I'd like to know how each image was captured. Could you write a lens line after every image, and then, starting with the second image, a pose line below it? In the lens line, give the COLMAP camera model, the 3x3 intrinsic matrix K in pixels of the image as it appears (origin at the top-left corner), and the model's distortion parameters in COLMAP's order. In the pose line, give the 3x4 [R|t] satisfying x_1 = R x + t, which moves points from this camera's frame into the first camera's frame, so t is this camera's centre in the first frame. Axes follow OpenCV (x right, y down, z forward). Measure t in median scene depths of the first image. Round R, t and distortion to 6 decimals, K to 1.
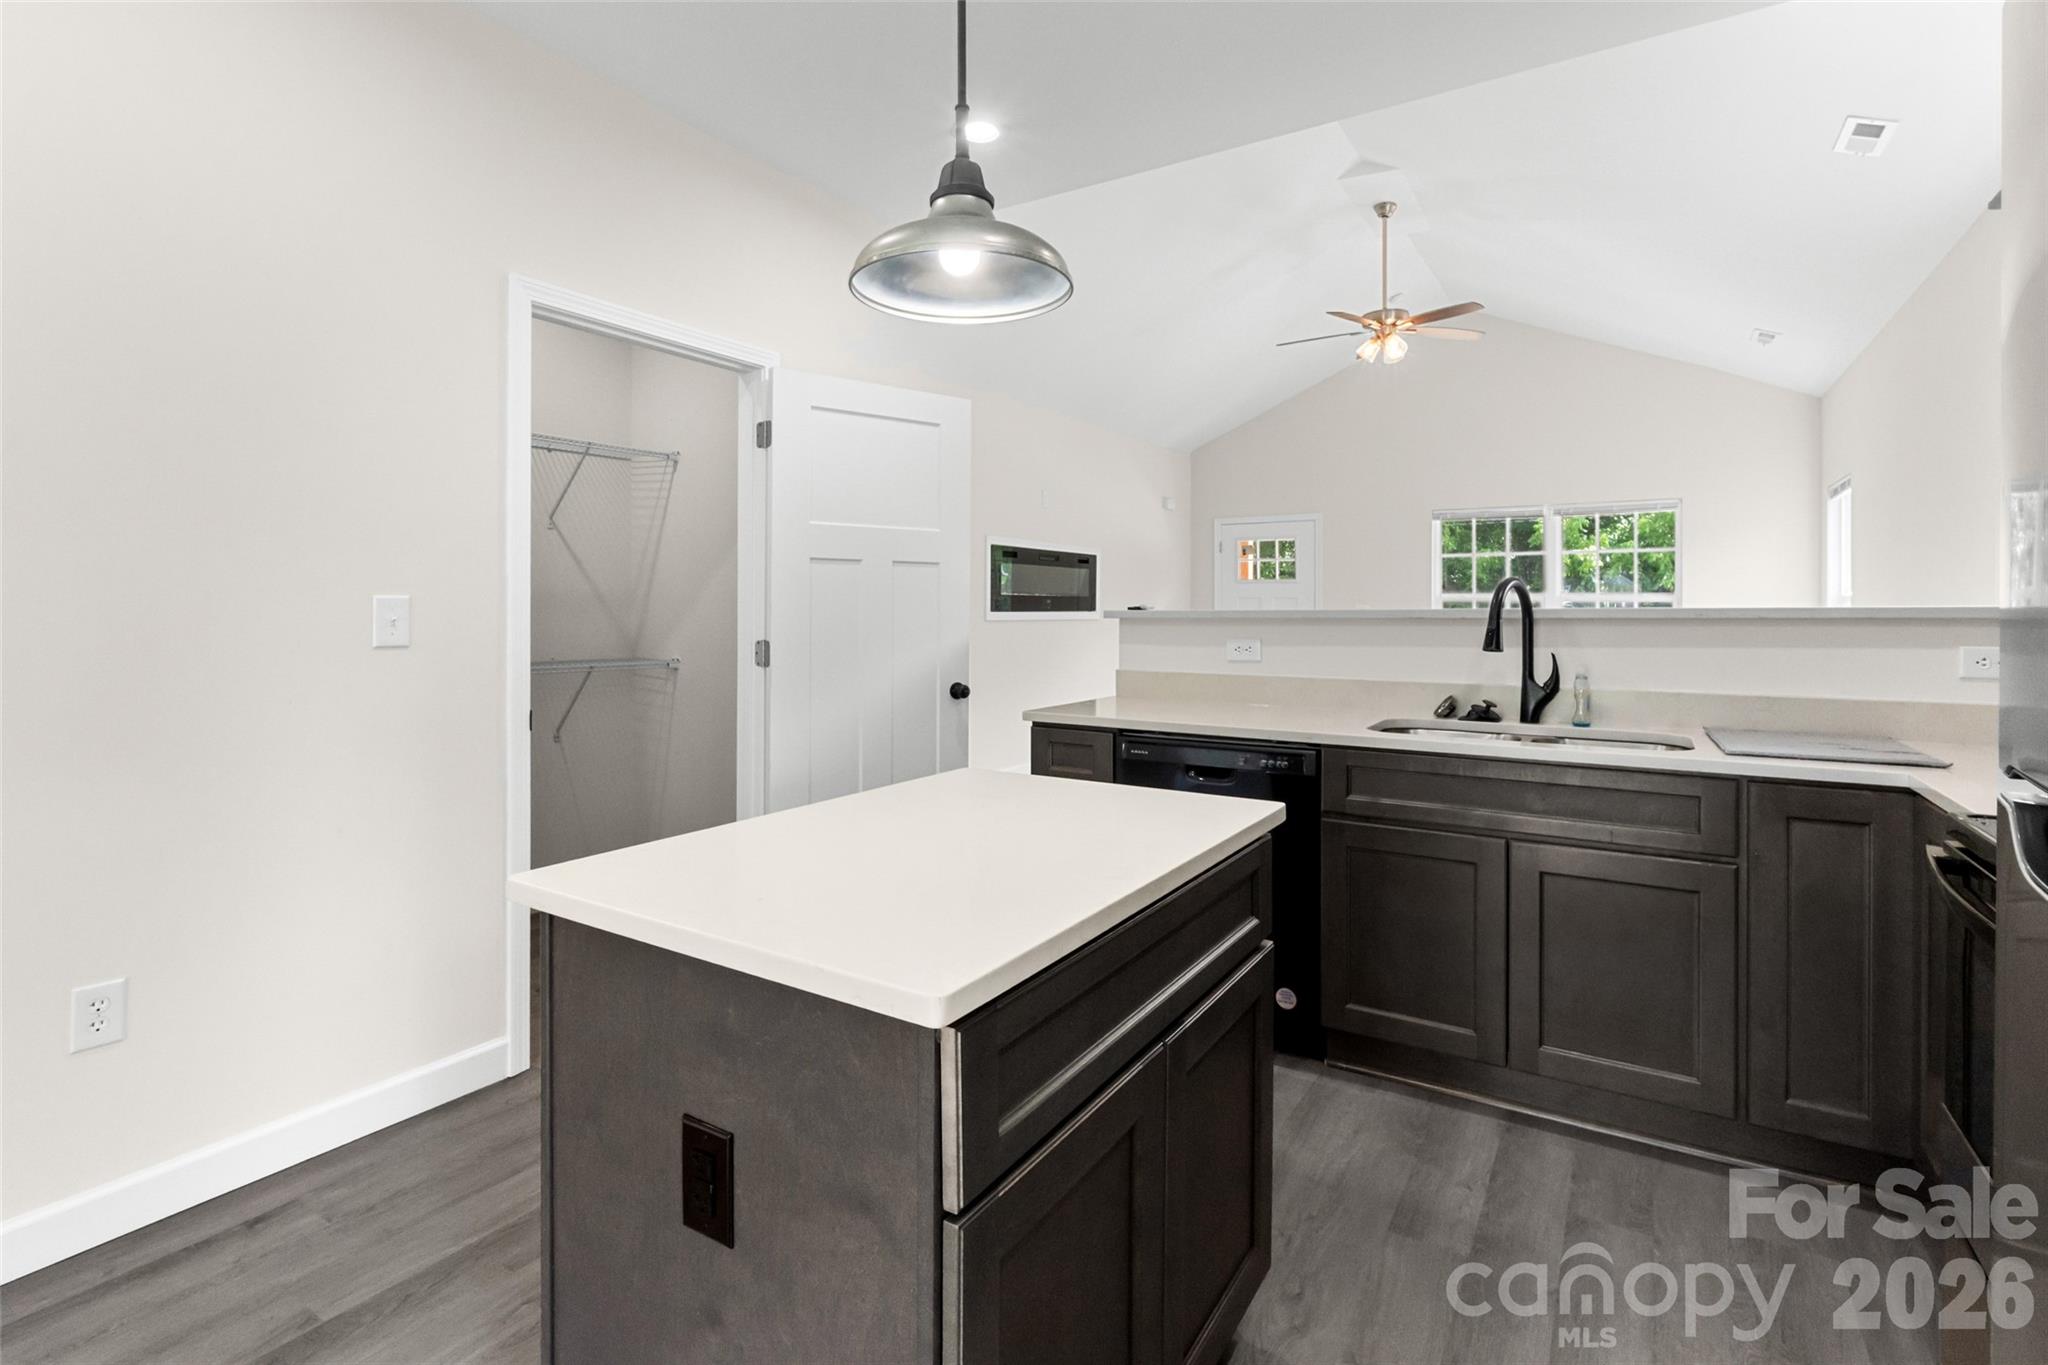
lens RADIAL K [[962.1, 0, 1028.0], [0, 962.1, 605.1], [0, 0, 1]] dist [-0.001567, -0.000229]
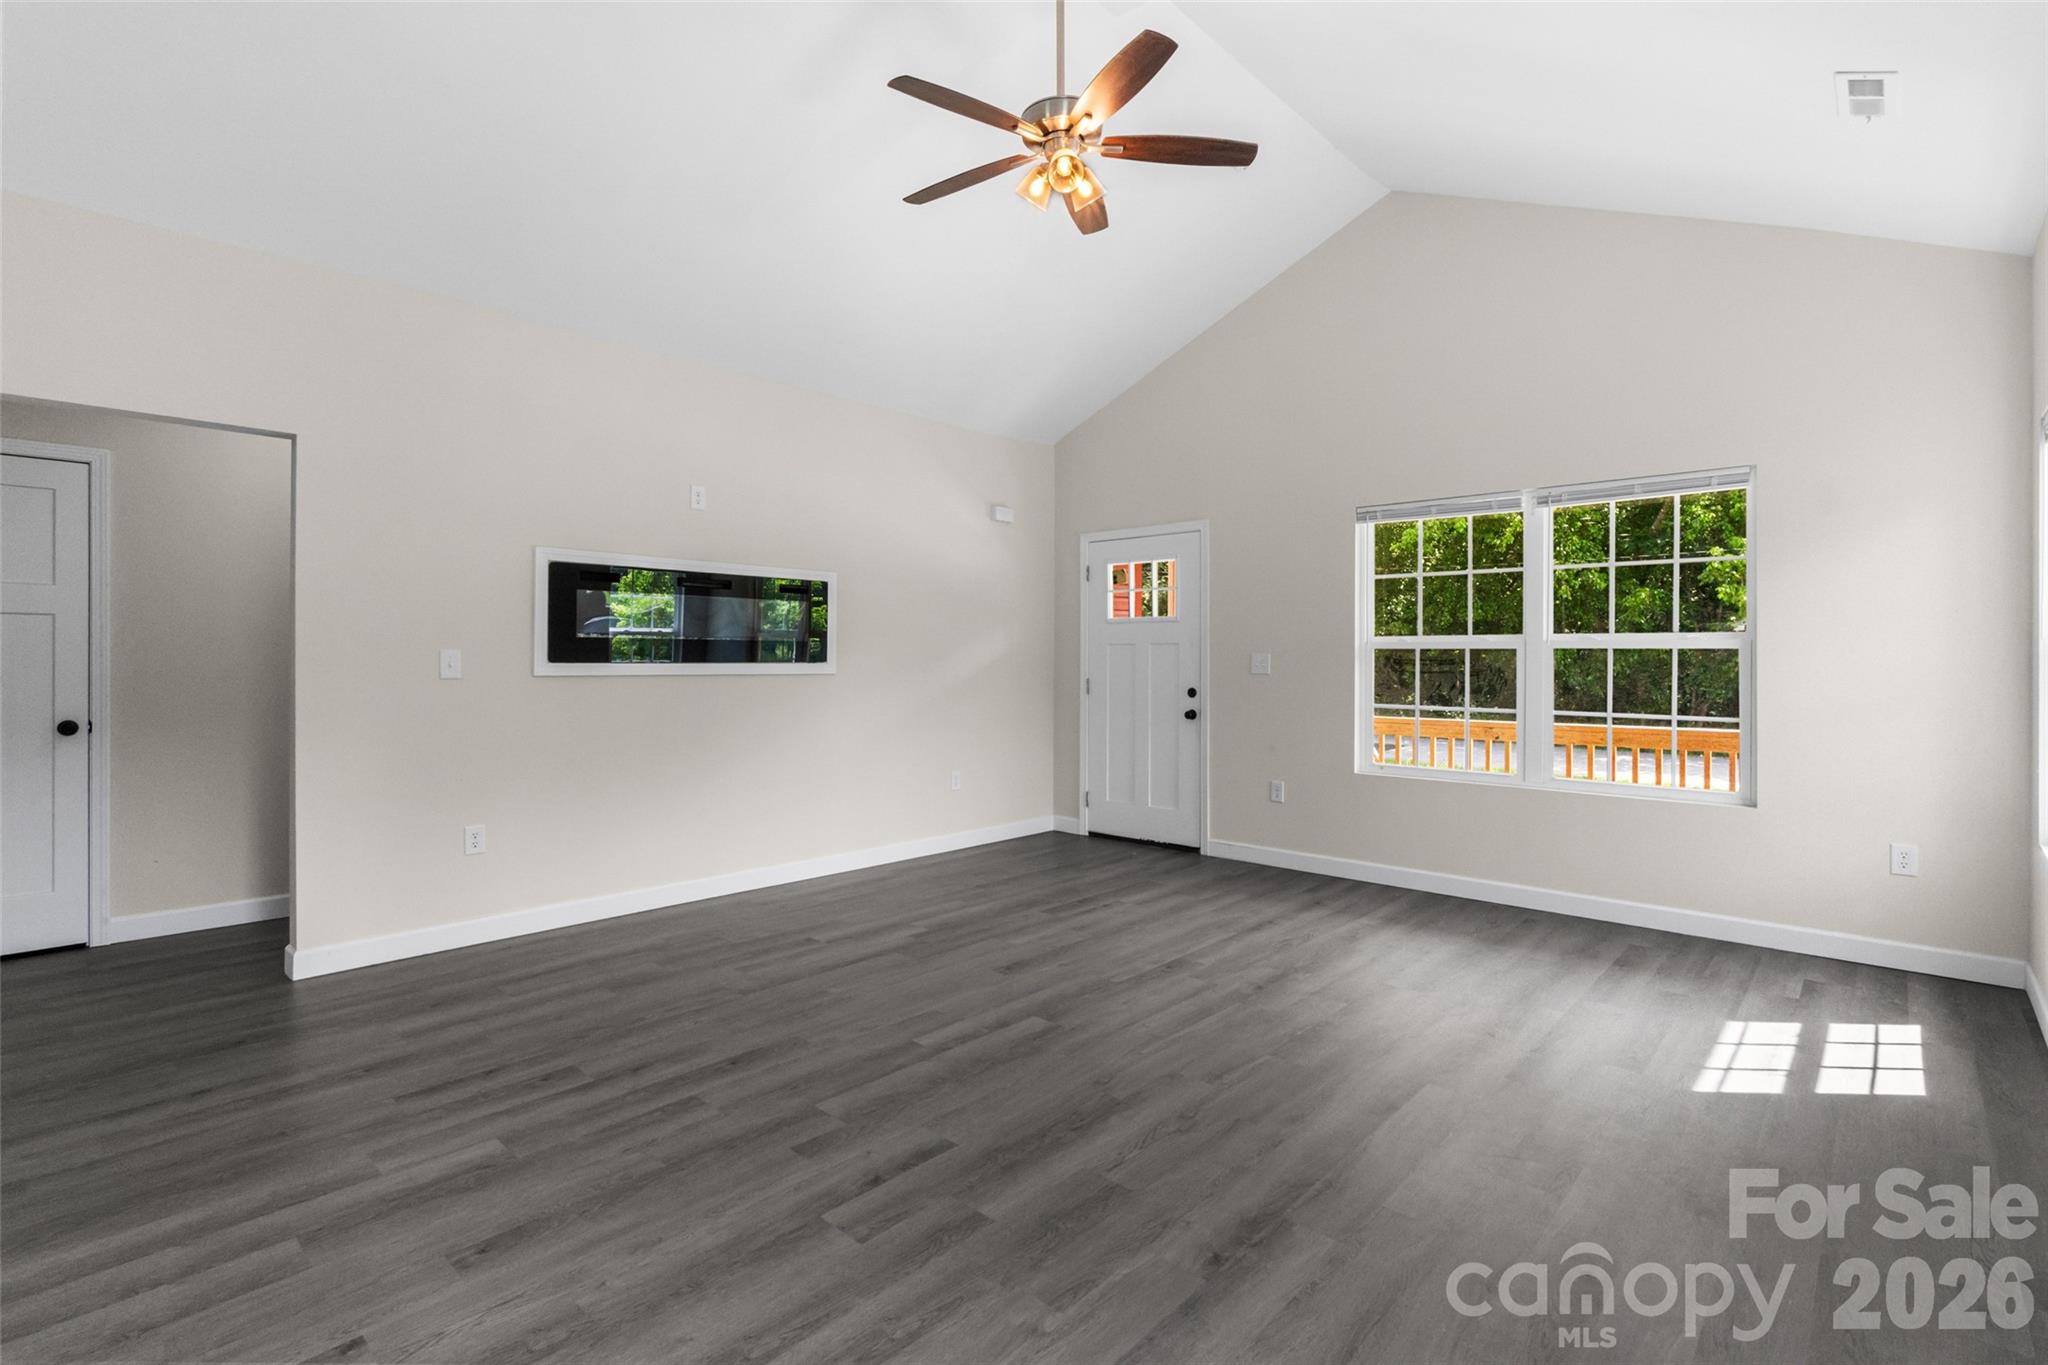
lens RADIAL K [[958.5, 0, 1015.6], [0, 958.5, 650.0], [0, 0, 1]] dist [-0.004017, -0.000806]
pose [[0.984898, -0.001646, -0.173129, 0.343749], [0.000783, 0.999987, -0.005058, 0.000574], [0.173135, 0.004846, 0.984886, 0.365609]]
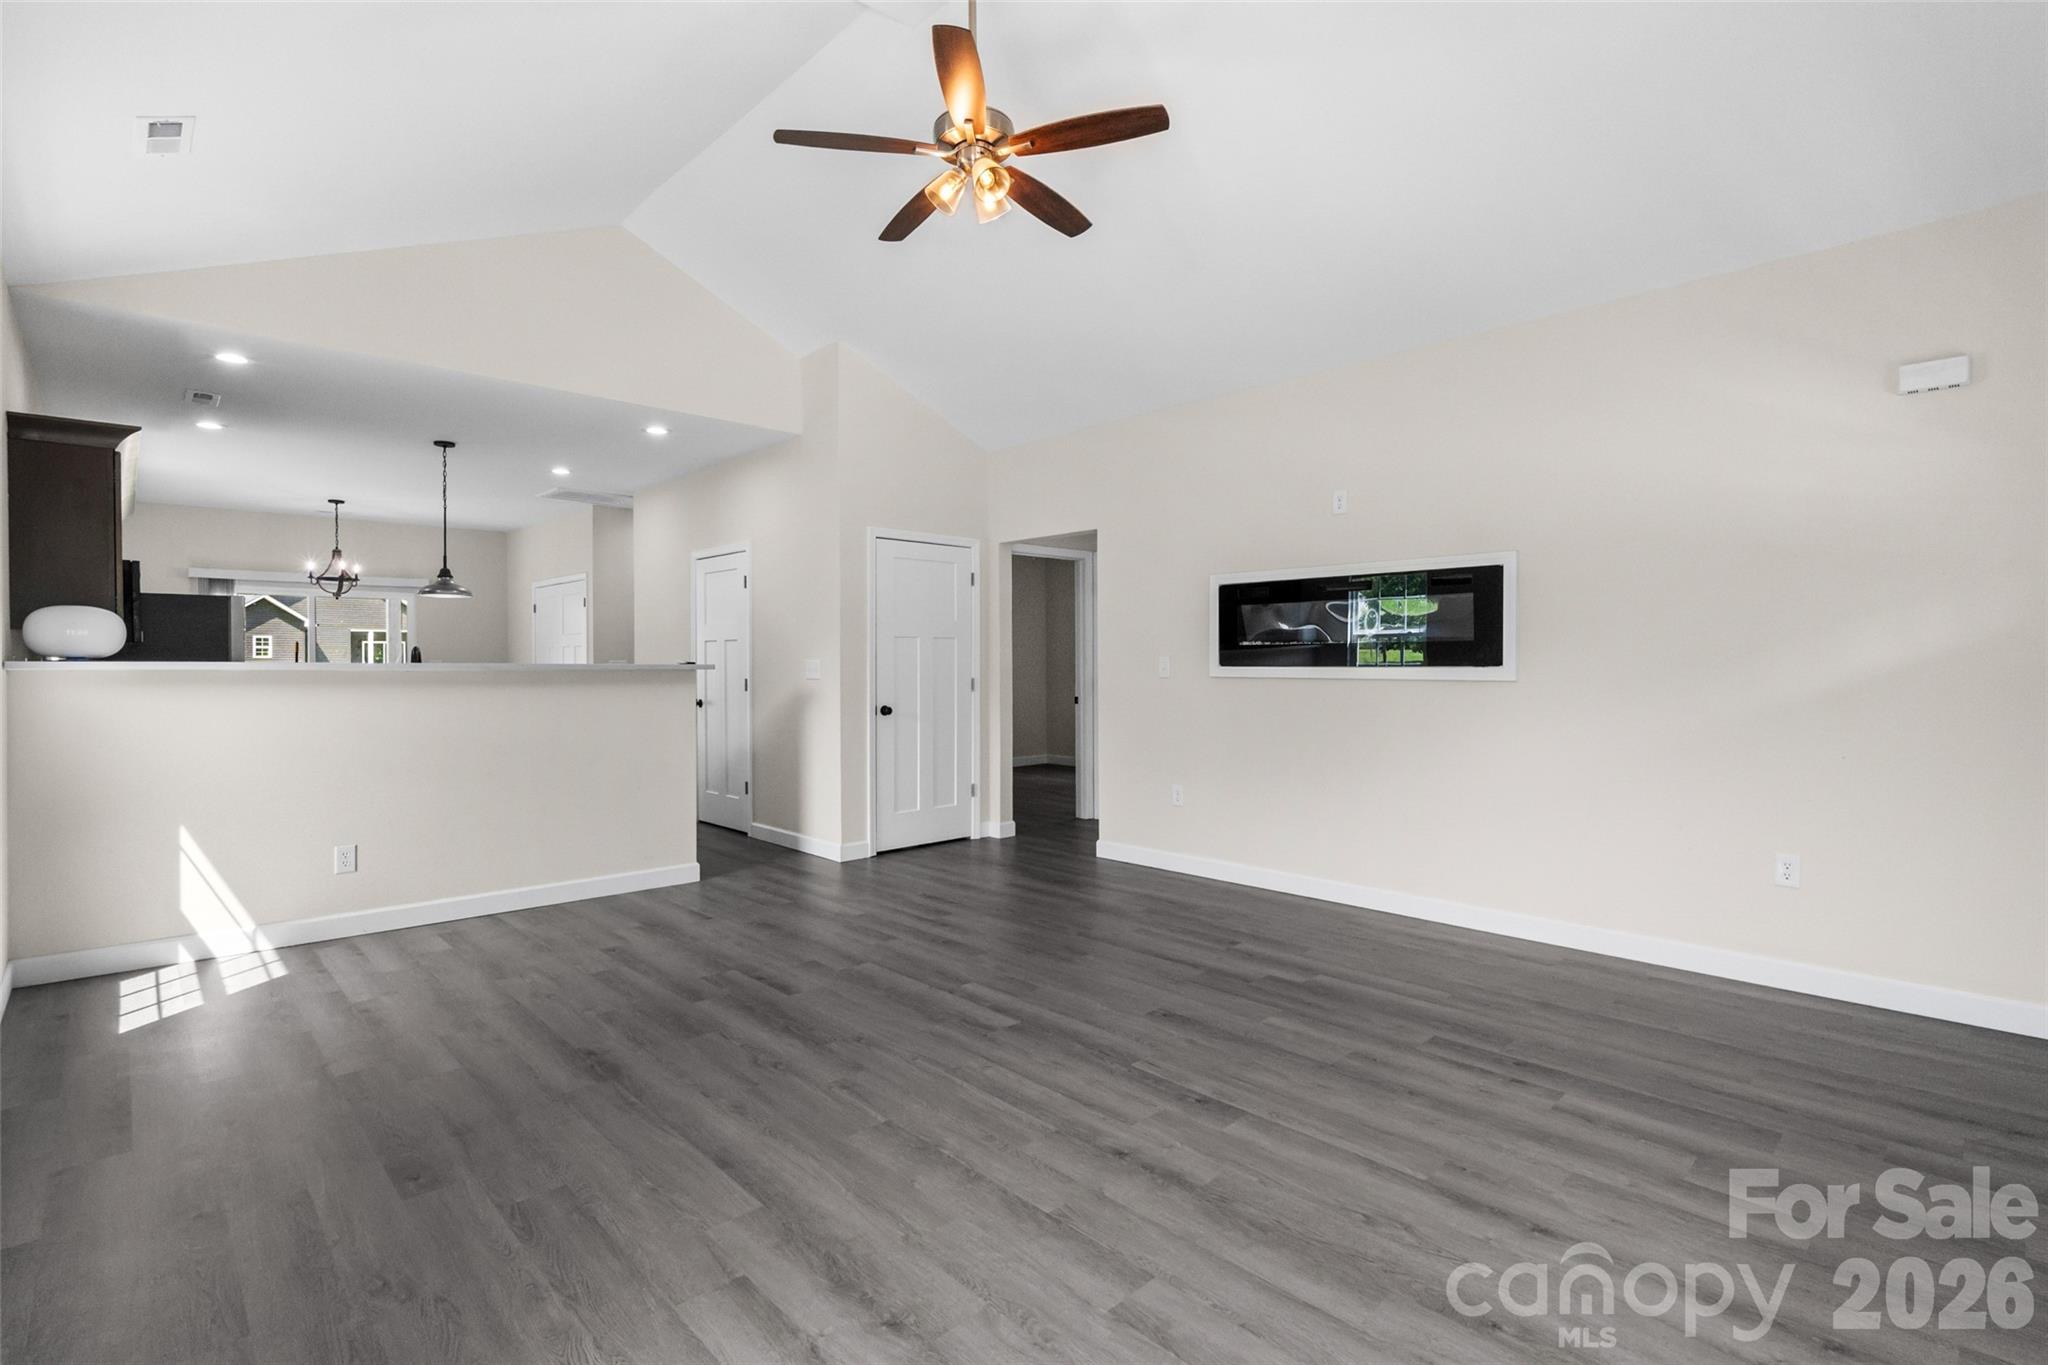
lens RADIAL K [[958.5, 0, 1015.6], [0, 958.5, 650.0], [0, 0, 1]] dist [-0.004017, -0.000806]
pose [[-0.242481, -0.015884, -0.970026, 0.702417], [0.008890, 0.999788, -0.018594, 0.004783], [0.970116, -0.013133, -0.242288, 0.905701]]
